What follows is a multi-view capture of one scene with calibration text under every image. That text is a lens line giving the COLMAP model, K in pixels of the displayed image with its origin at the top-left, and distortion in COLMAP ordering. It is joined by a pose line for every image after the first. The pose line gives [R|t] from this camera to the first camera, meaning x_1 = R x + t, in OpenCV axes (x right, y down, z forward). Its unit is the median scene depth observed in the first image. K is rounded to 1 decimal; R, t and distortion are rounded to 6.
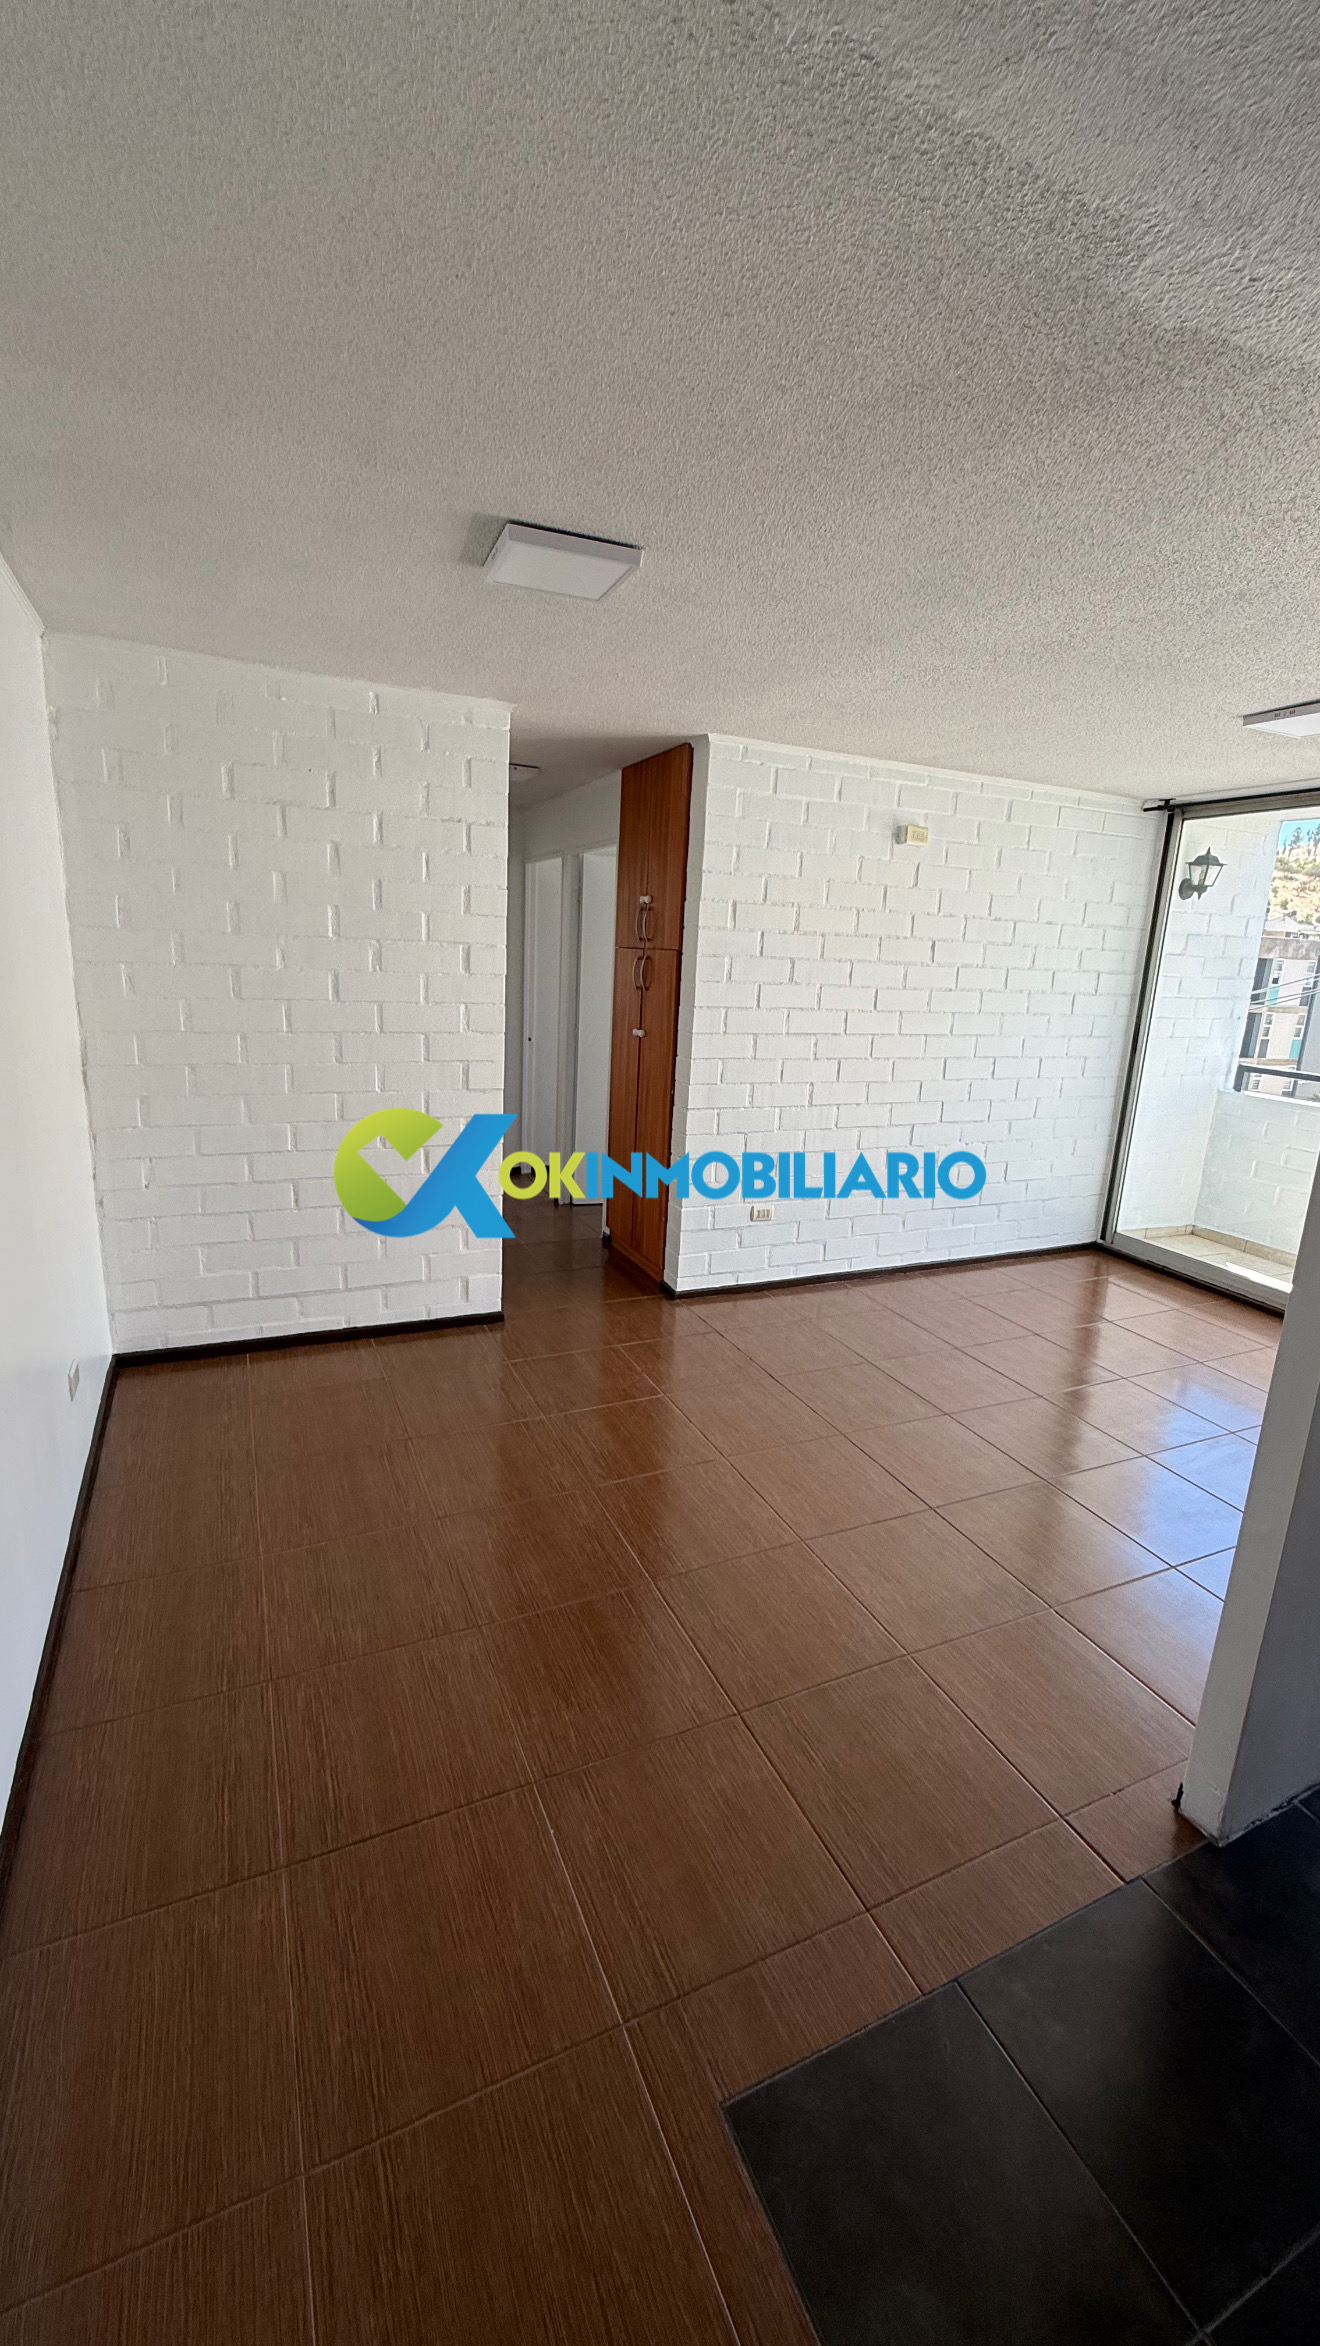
lens RADIAL K [[940.0, 0, 660.1], [0, 940.0, 1170.2], [0, 0, 1]] dist [0.001158, -0.000242]
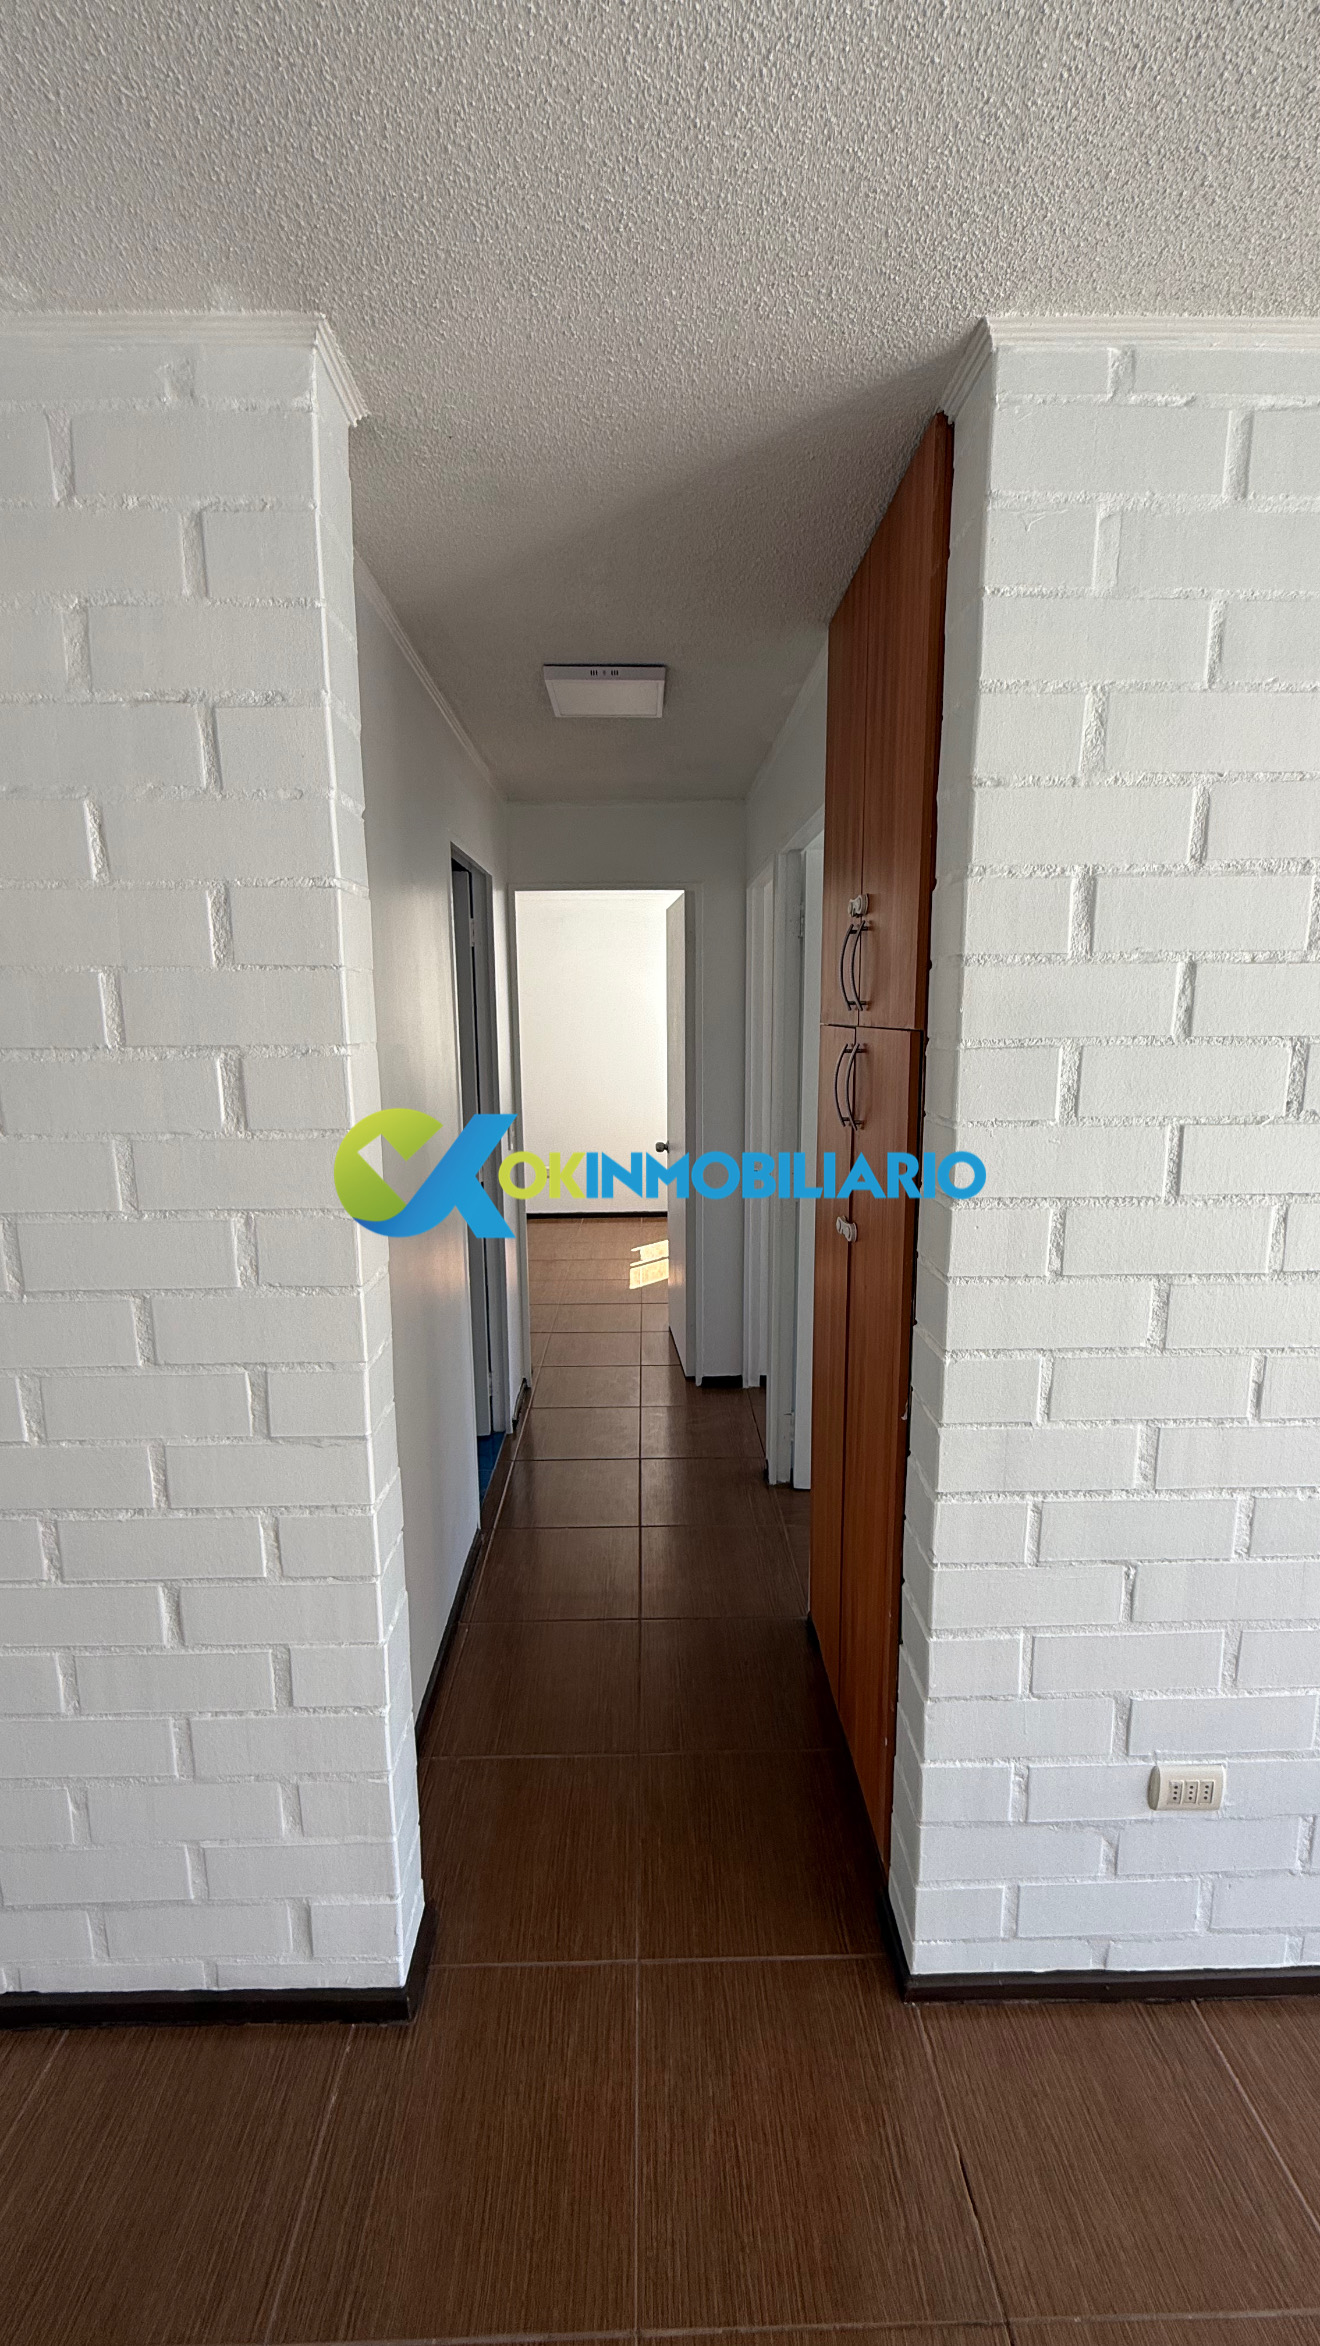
lens RADIAL K [[940.0, 0, 666.0], [0, 940.0, 1164.7], [0, 0, 1]] dist [0.001158, -0.000242]
pose [[0.918026, 0.013100, -0.396304, 0.076991], [-0.041825, 0.997078, -0.063927, -0.166722], [0.394309, 0.075262, 0.915891, 0.682844]]
